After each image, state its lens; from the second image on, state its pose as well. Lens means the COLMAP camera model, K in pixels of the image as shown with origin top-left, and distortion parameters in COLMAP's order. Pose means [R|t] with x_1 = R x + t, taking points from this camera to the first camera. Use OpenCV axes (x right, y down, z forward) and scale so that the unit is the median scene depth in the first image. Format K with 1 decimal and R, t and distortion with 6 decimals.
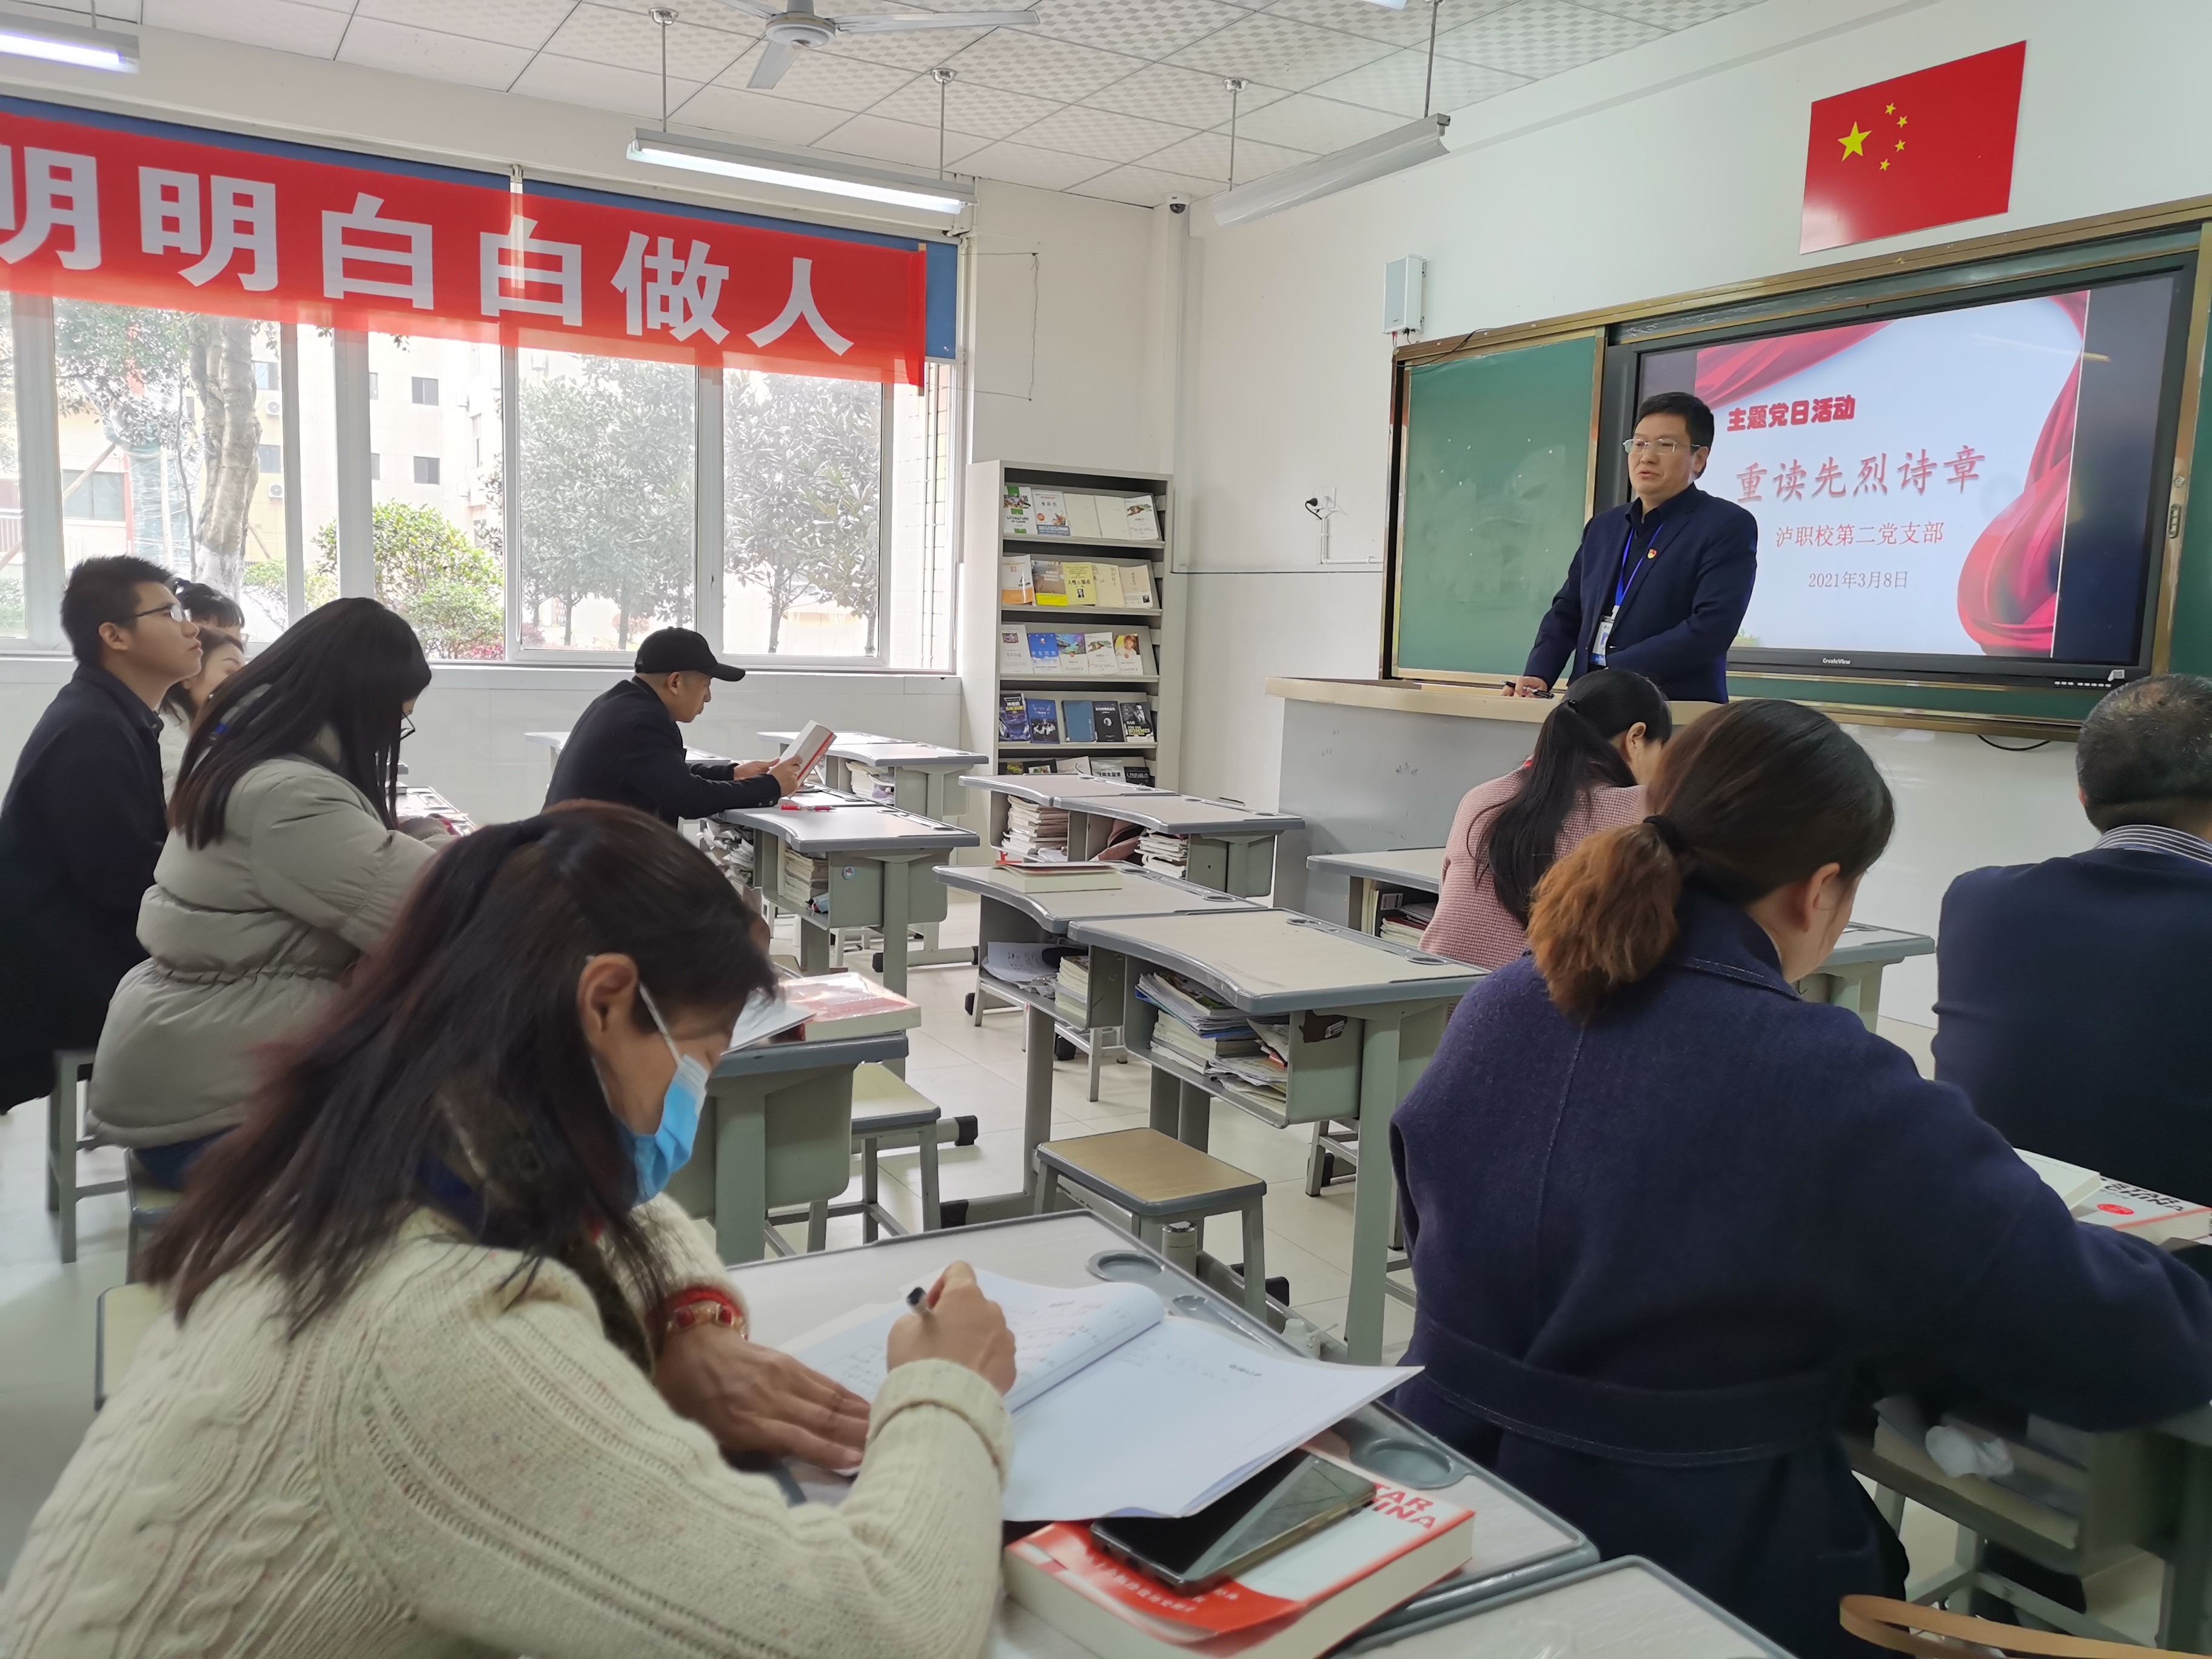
lens RADIAL K [[1719.6, 0, 1092.5], [0, 1719.6, 815.9], [0, 0, 1]] dist [0.049576, -0.017014]
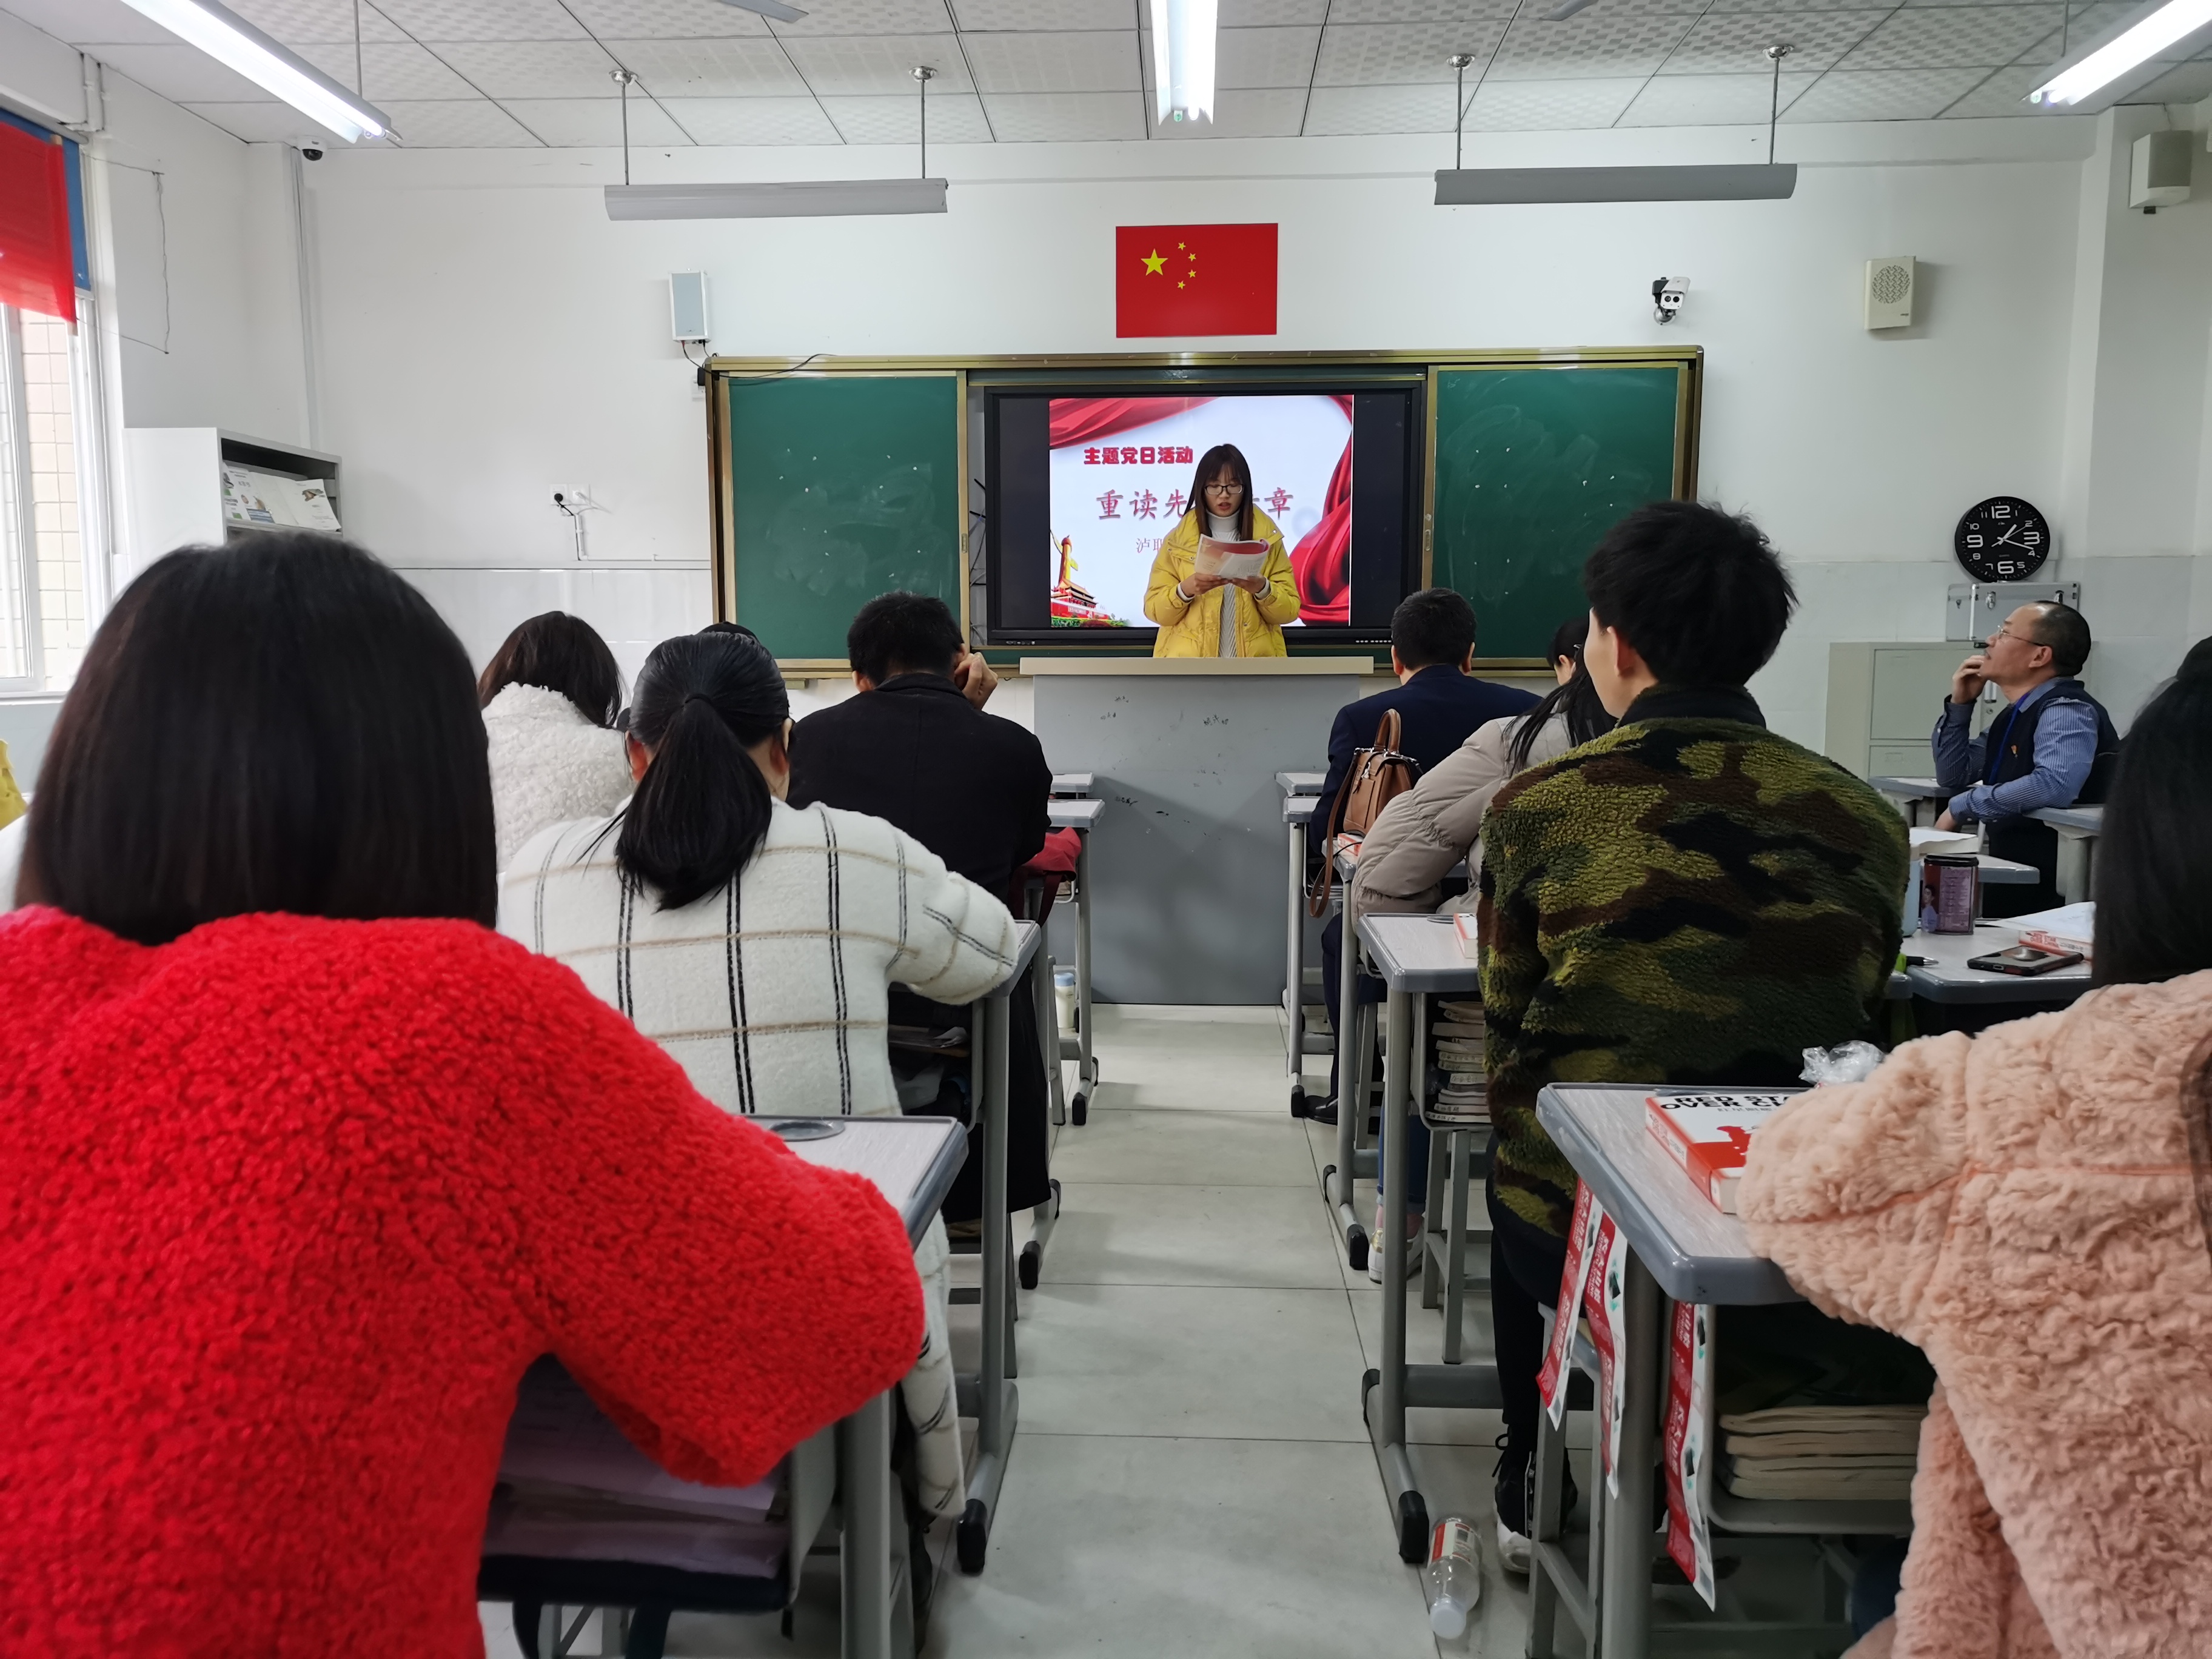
lens RADIAL K [[1719.6, 0, 1100.5], [0, 1719.6, 842.0], [0, 0, 1]] dist [0.049576, -0.017014]
pose [[0.539102, -0.127852, 0.832480, -0.788418], [0.116915, 0.990202, 0.076363, -0.037102], [-0.834086, 0.056162, 0.548768, 0.296698]]
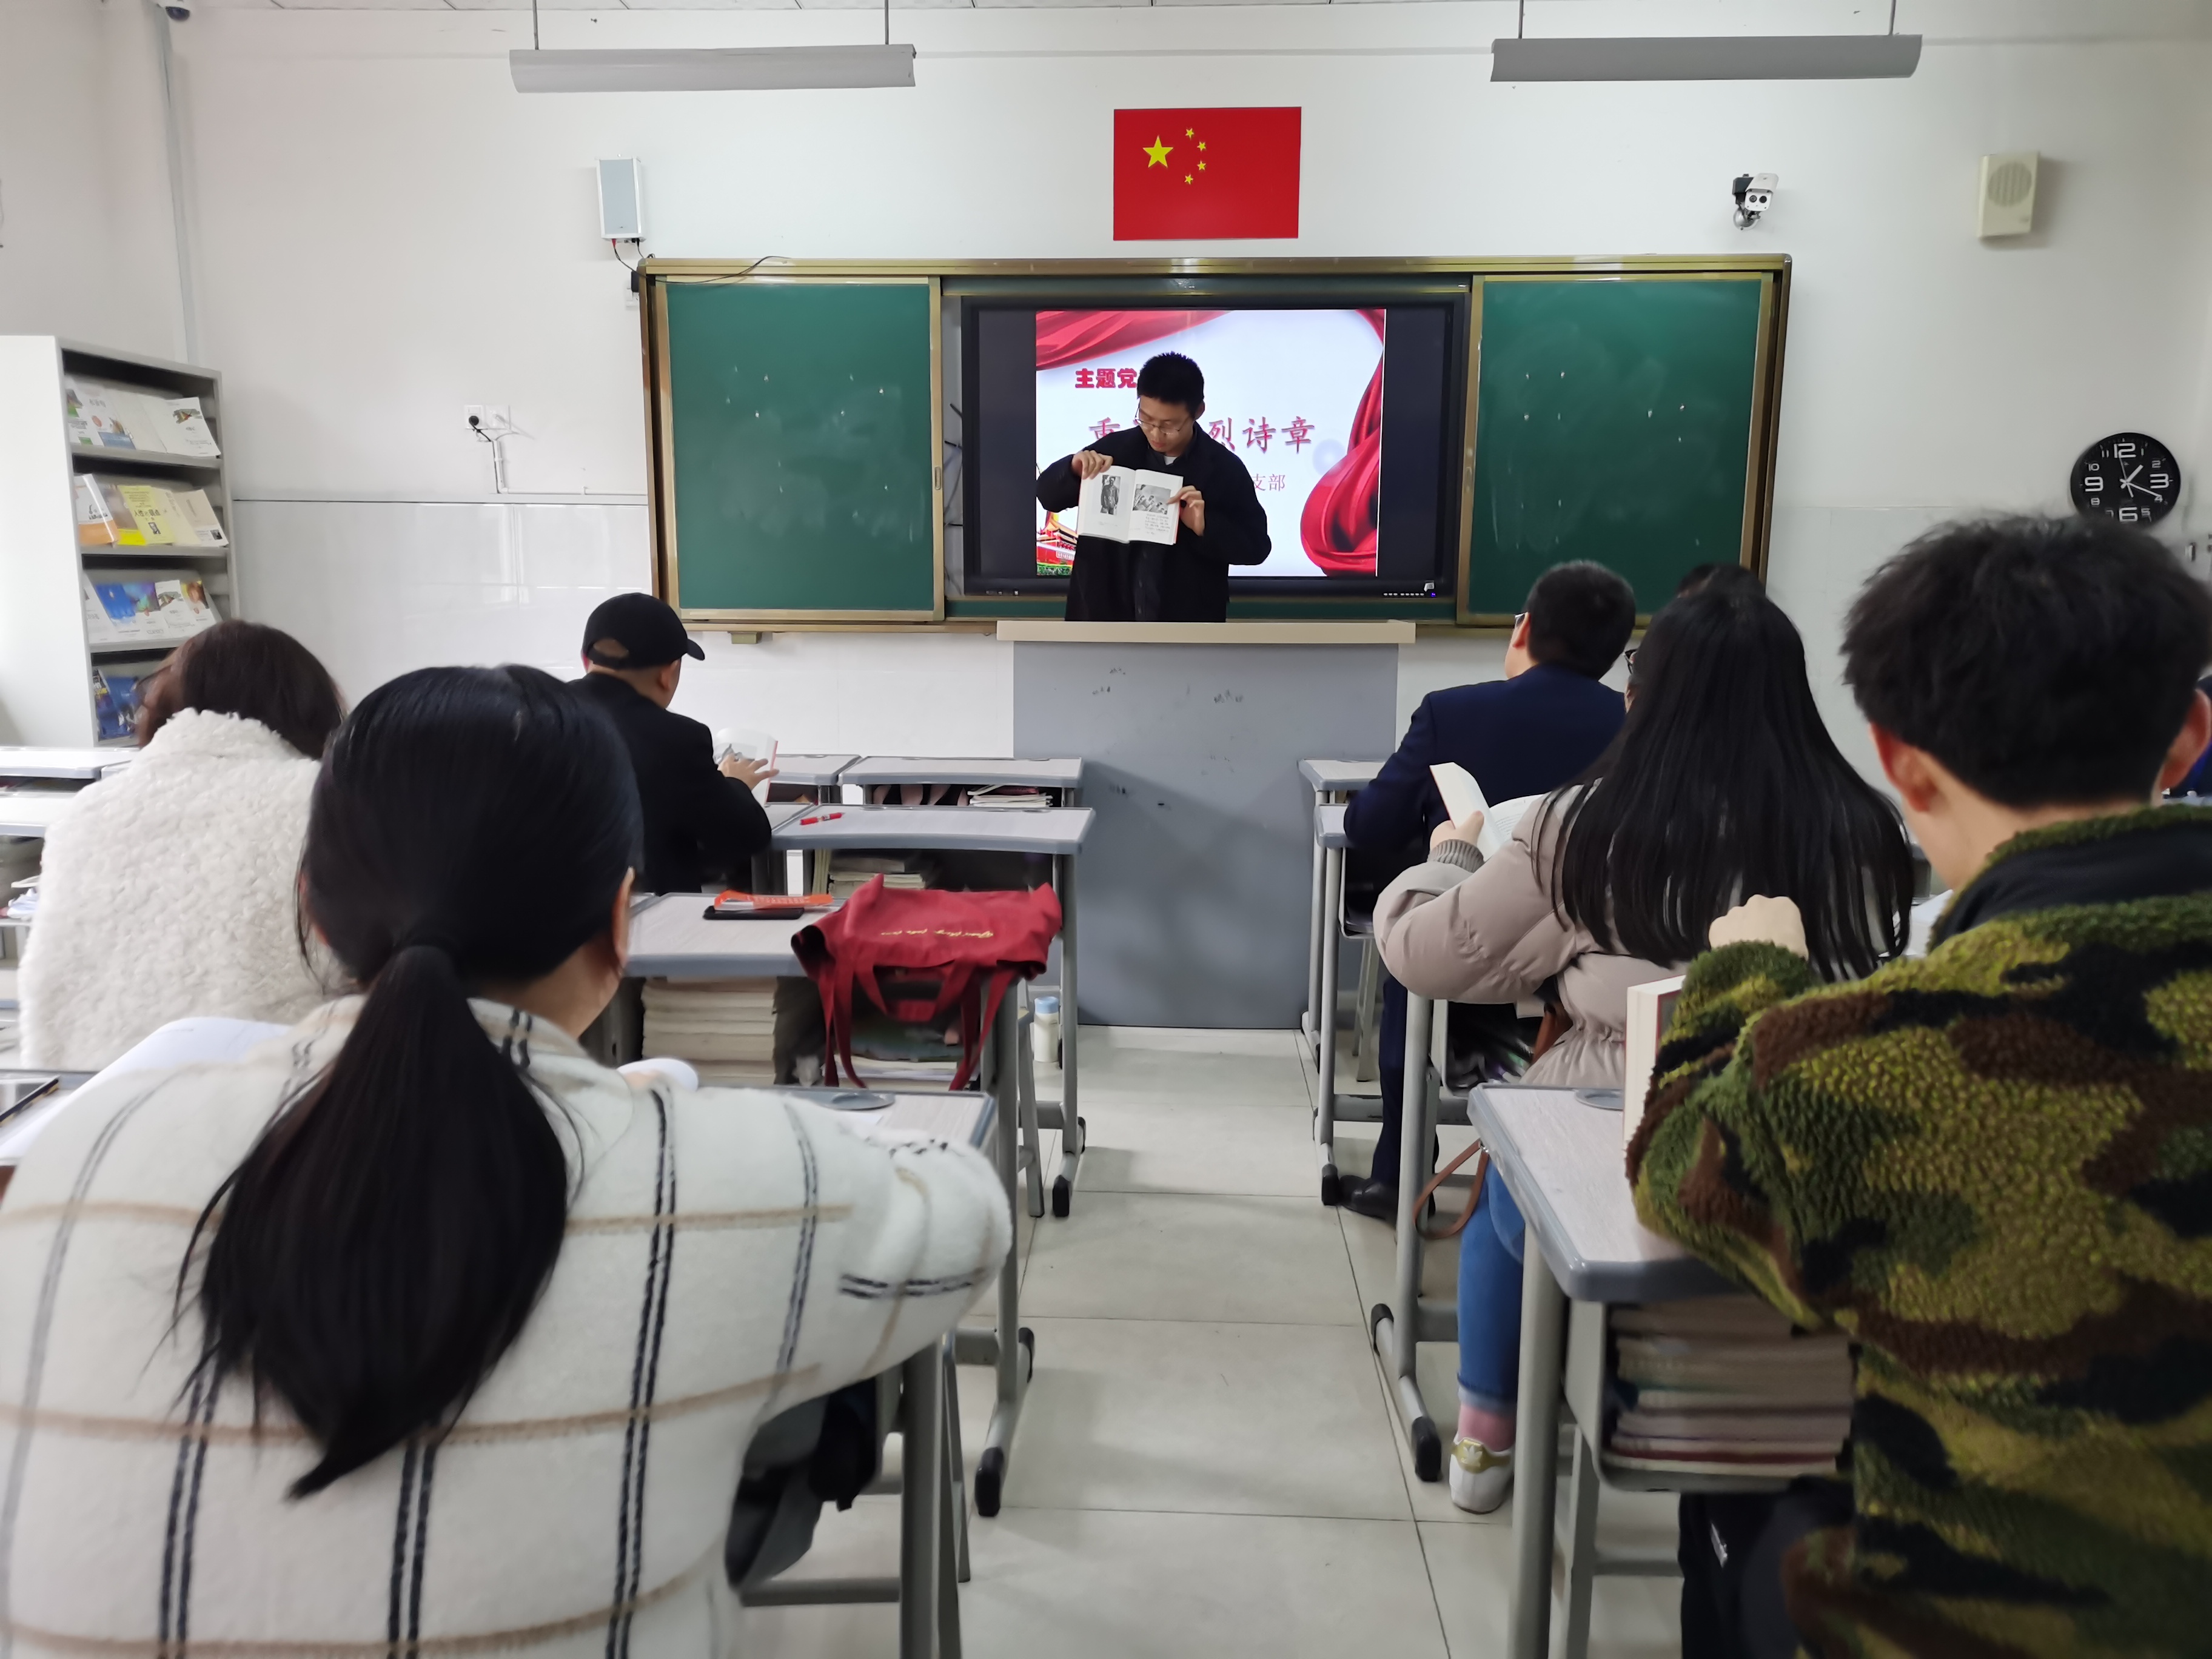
lens RADIAL K [[1719.6, 0, 1104.6], [0, 1719.6, 839.0], [0, 0, 1]] dist [0.049576, -0.017014]
pose [[0.534845, -0.165183, 0.828647, -0.649999], [0.110055, 0.985969, 0.125510, -0.070421], [-0.837752, 0.024068, 0.545520, 0.379865]]
